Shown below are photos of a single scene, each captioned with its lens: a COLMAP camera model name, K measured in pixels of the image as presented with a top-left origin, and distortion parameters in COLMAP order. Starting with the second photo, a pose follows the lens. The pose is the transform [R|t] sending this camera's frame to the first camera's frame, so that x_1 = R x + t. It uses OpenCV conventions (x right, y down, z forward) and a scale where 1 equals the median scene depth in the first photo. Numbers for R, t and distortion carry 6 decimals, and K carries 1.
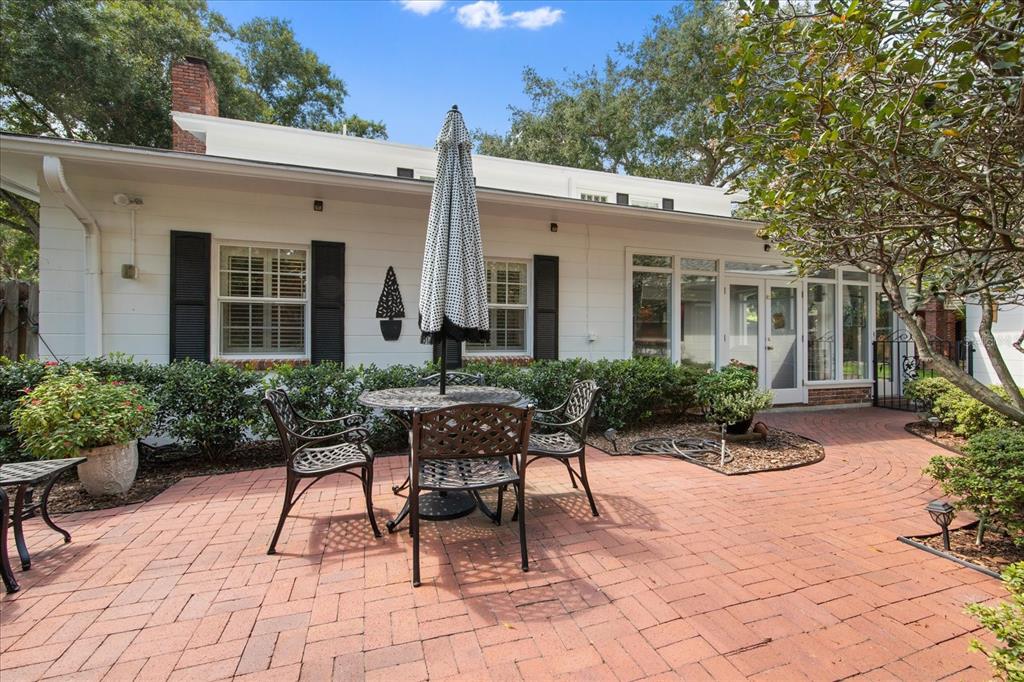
lens RADIAL K [[444.6, 0, 513.9], [0, 444.6, 340.0], [0, 0, 1]] dist [-0.000148, 0.000135]
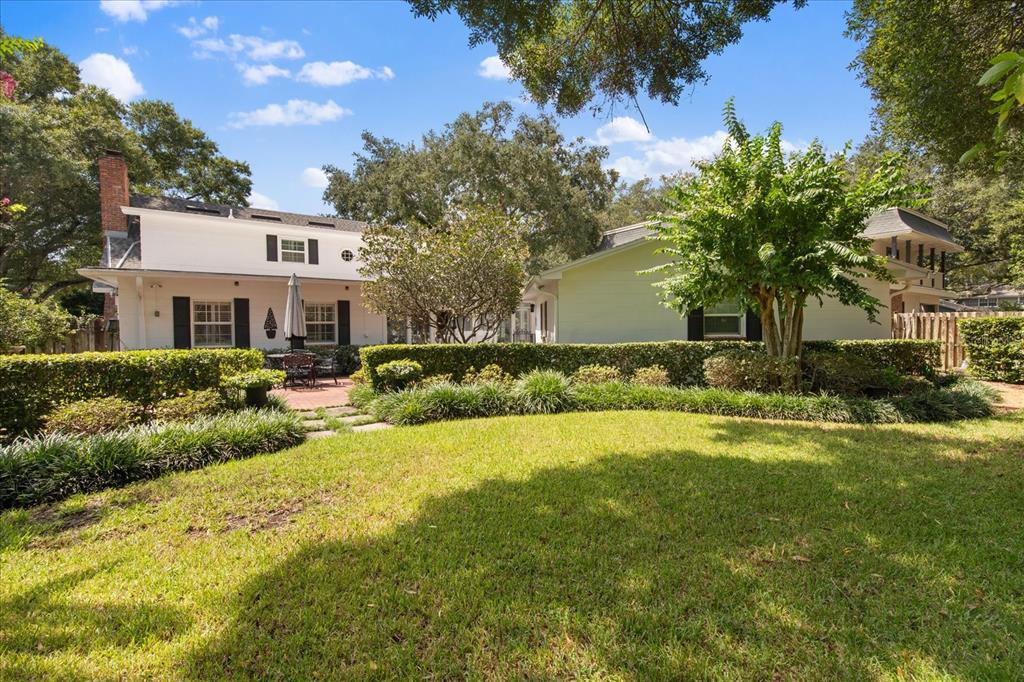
lens RADIAL K [[444.6, 0, 515.2], [0, 444.6, 340.7], [0, 0, 1]] dist [-0.000148, 0.000135]
pose [[0.962653, -0.019858, 0.270011, 0.356494], [0.012577, 0.999510, 0.028671, -0.042477], [-0.270448, -0.024204, 0.962430, -1.732295]]
